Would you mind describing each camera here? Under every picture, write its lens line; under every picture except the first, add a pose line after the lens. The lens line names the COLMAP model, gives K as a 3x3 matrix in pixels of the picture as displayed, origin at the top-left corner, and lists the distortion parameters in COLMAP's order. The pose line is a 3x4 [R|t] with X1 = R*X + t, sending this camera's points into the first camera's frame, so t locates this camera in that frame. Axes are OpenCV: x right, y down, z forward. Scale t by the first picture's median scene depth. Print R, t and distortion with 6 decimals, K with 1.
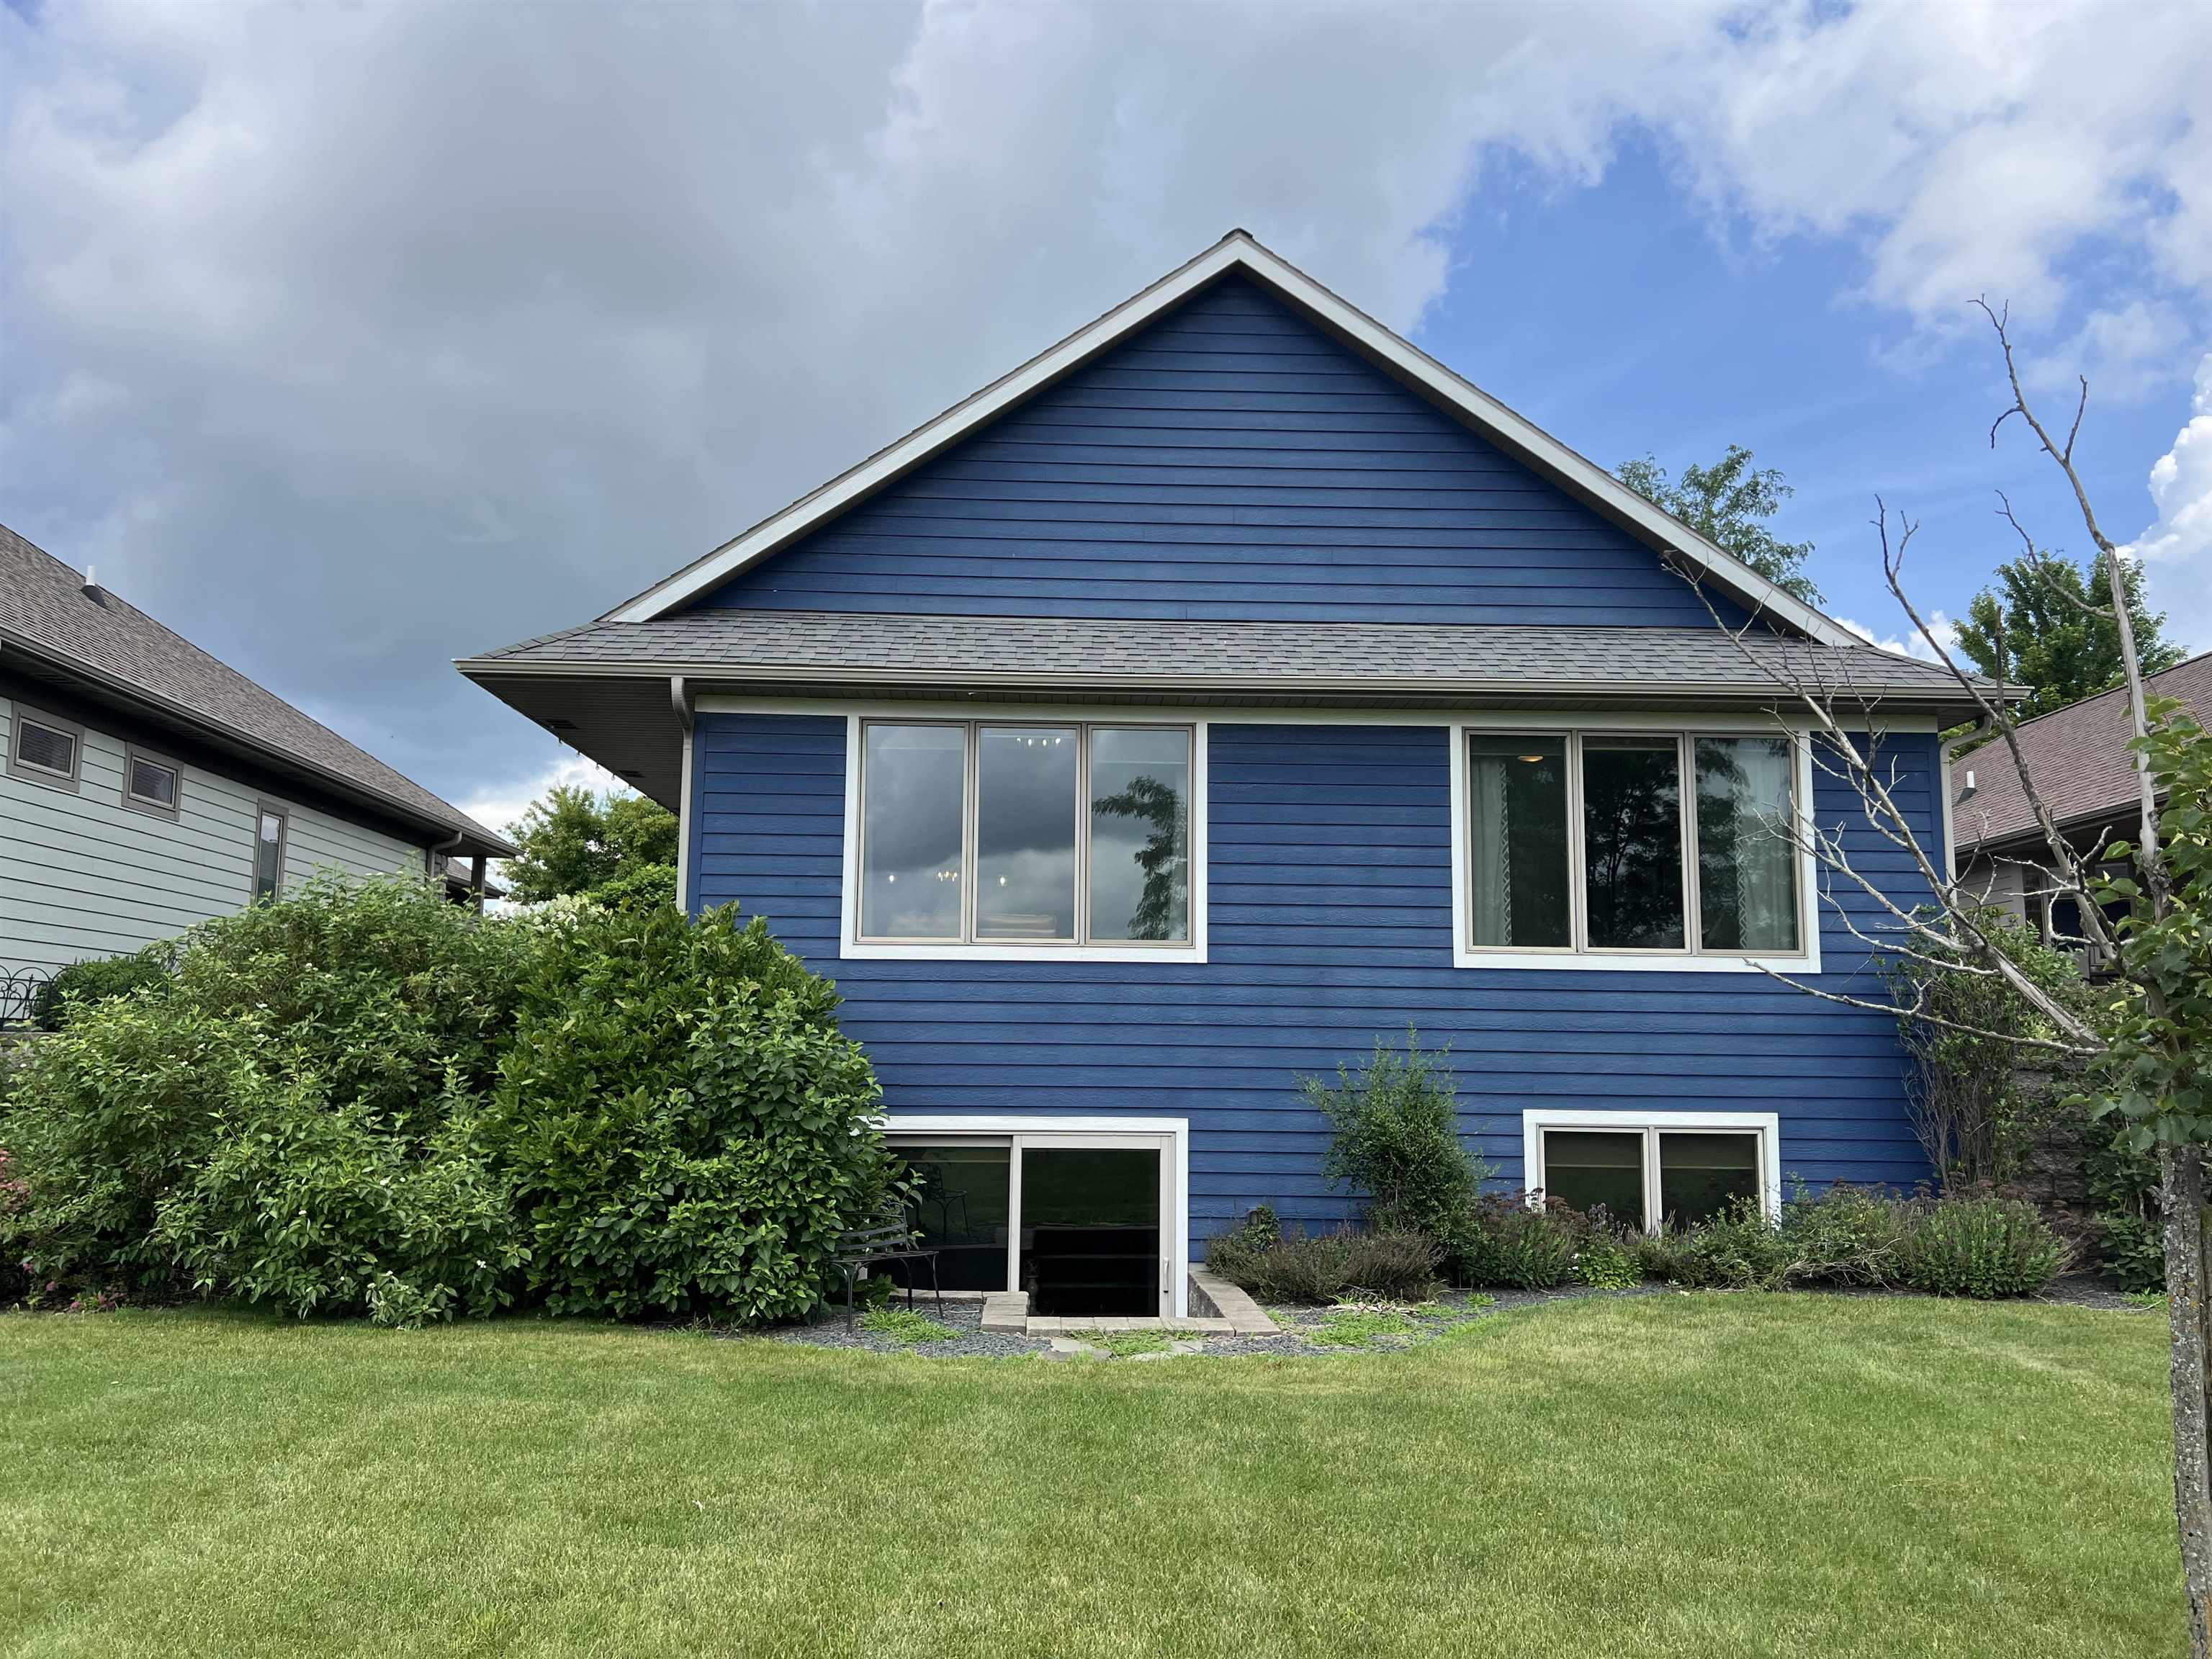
lens RADIAL K [[1667.8, 0, 1106.0], [0, 1667.8, 829.5], [0, 0, 1]] dist [0.074758, -0.088527]
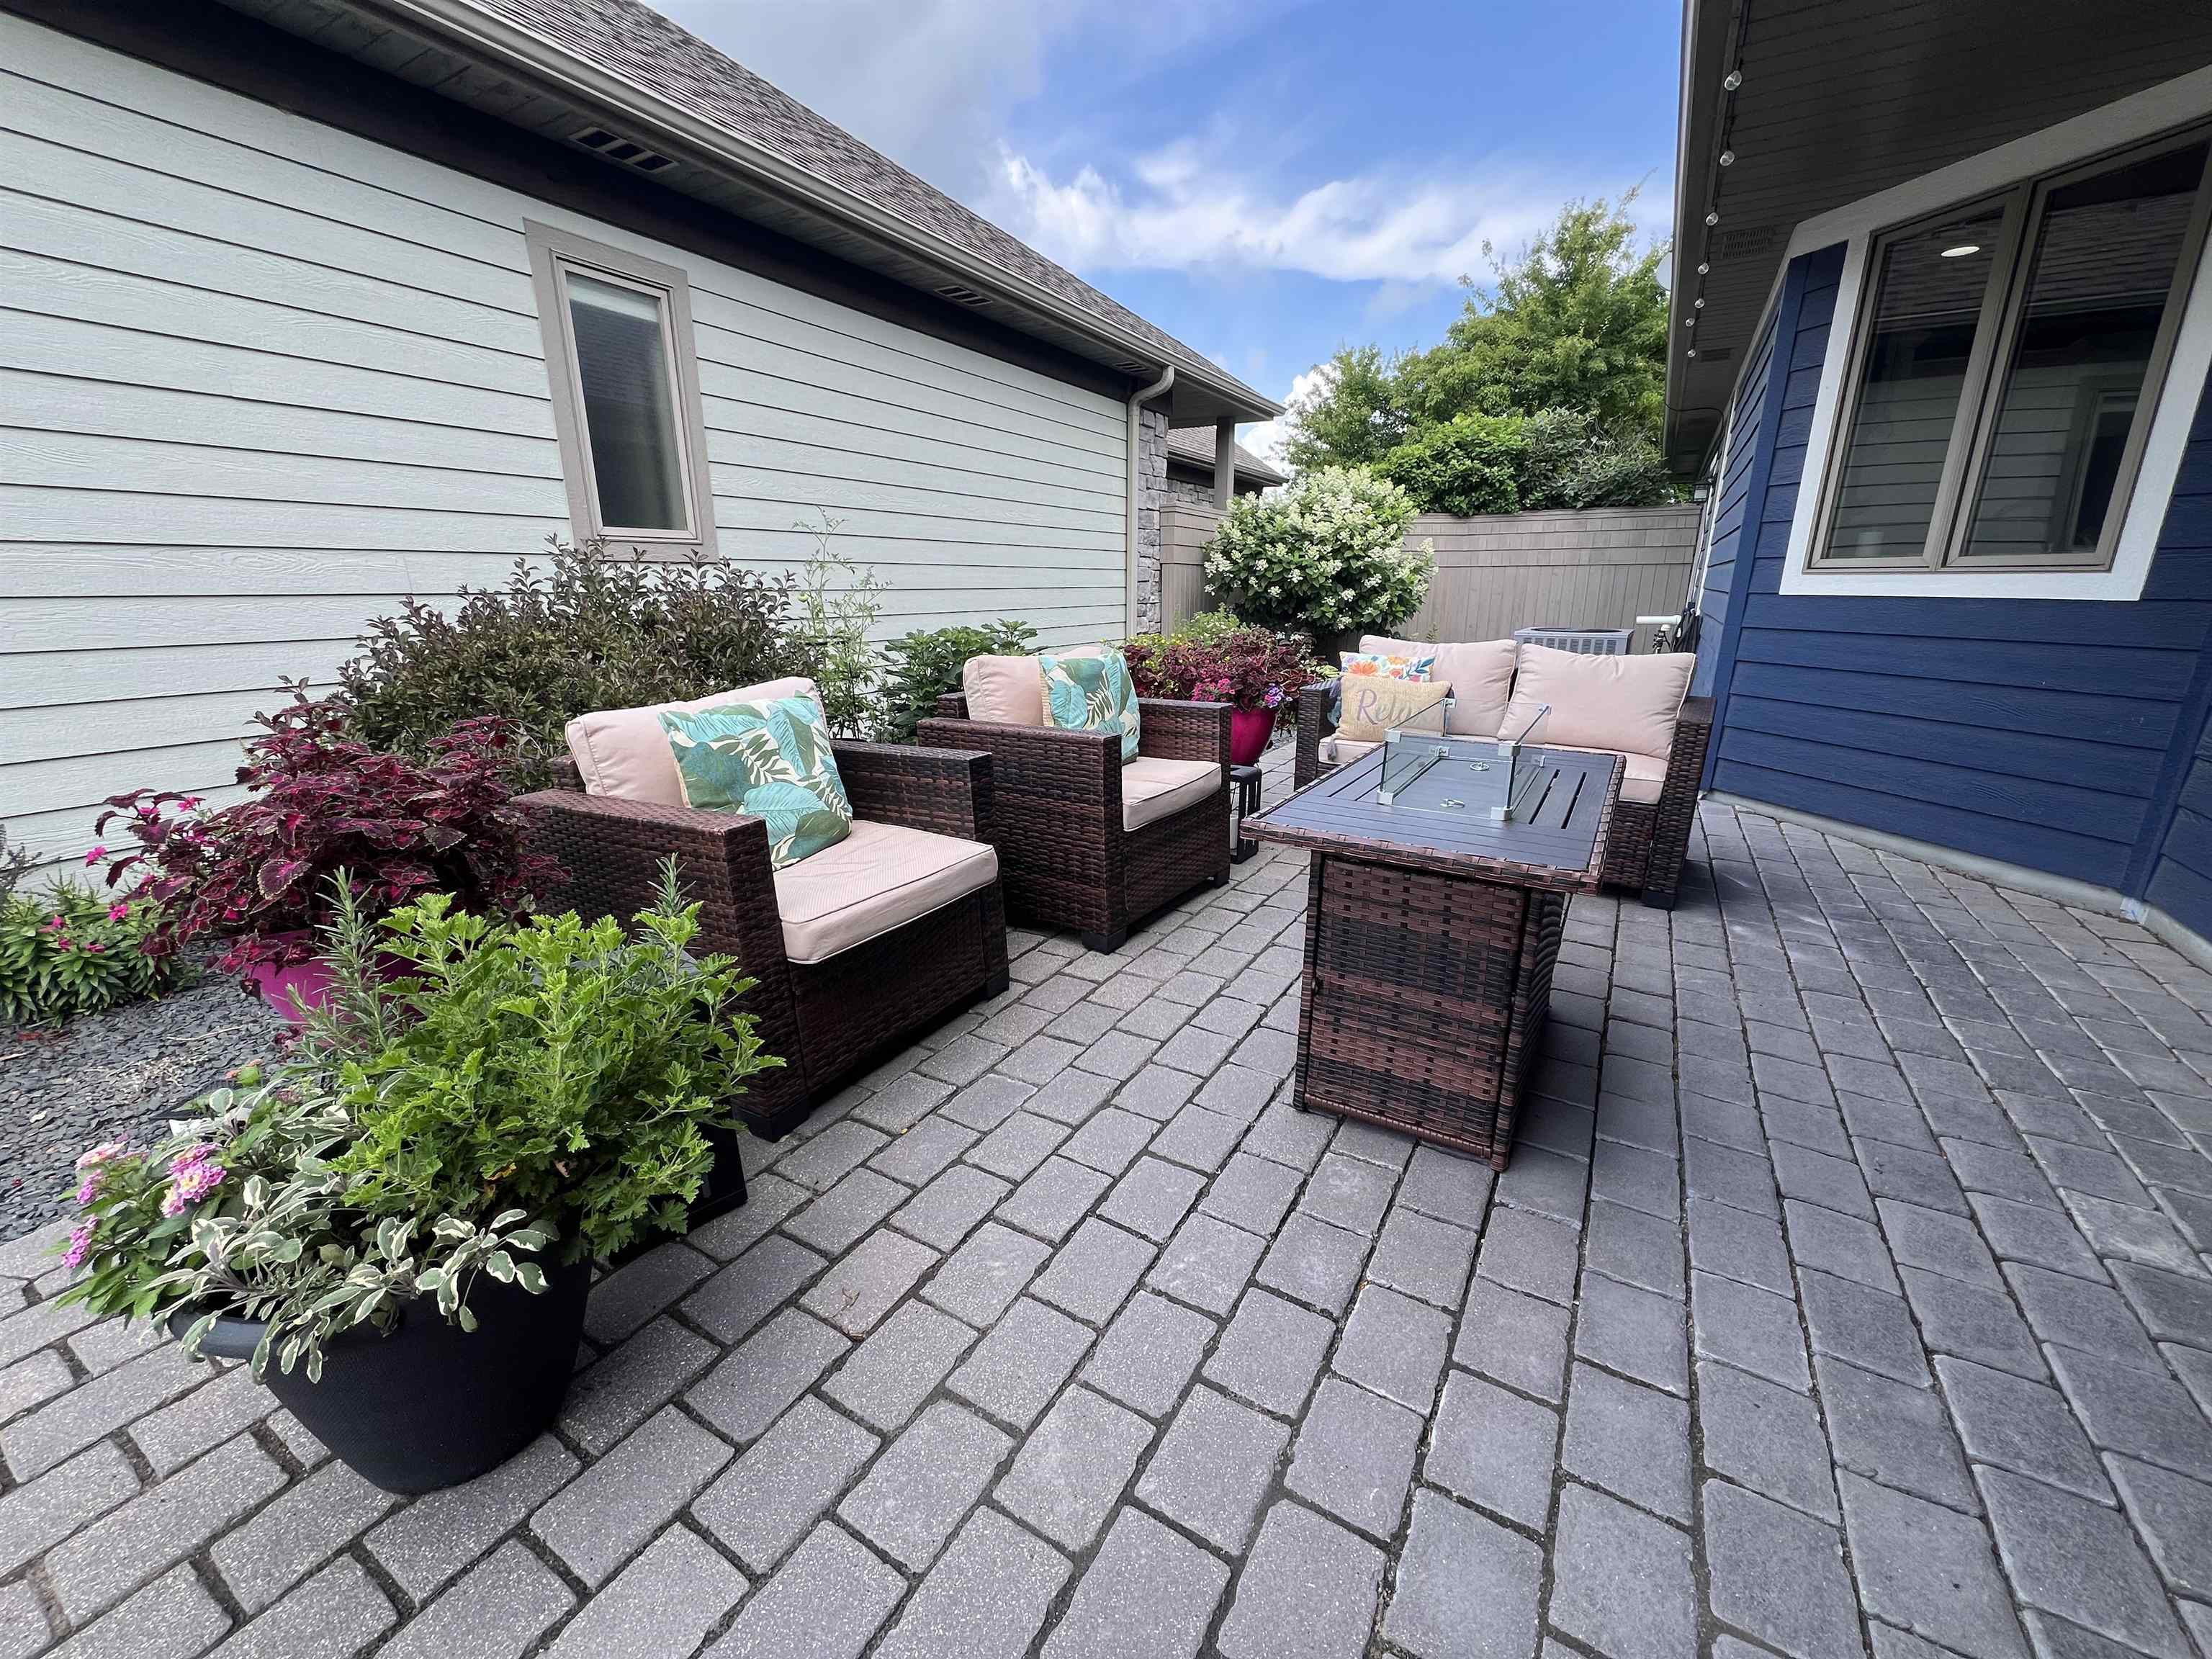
lens RADIAL K [[883.9, 0, 1108.7], [0, 883.9, 829.8], [0, 0, 1]] dist [-0.002070, 0.000301]
pose [[0.839712, 0.139260, -0.524872, -0.201579], [0.081959, 0.922984, 0.376009, 0.034250], [0.536811, -0.358757, 0.763627, 0.658634]]
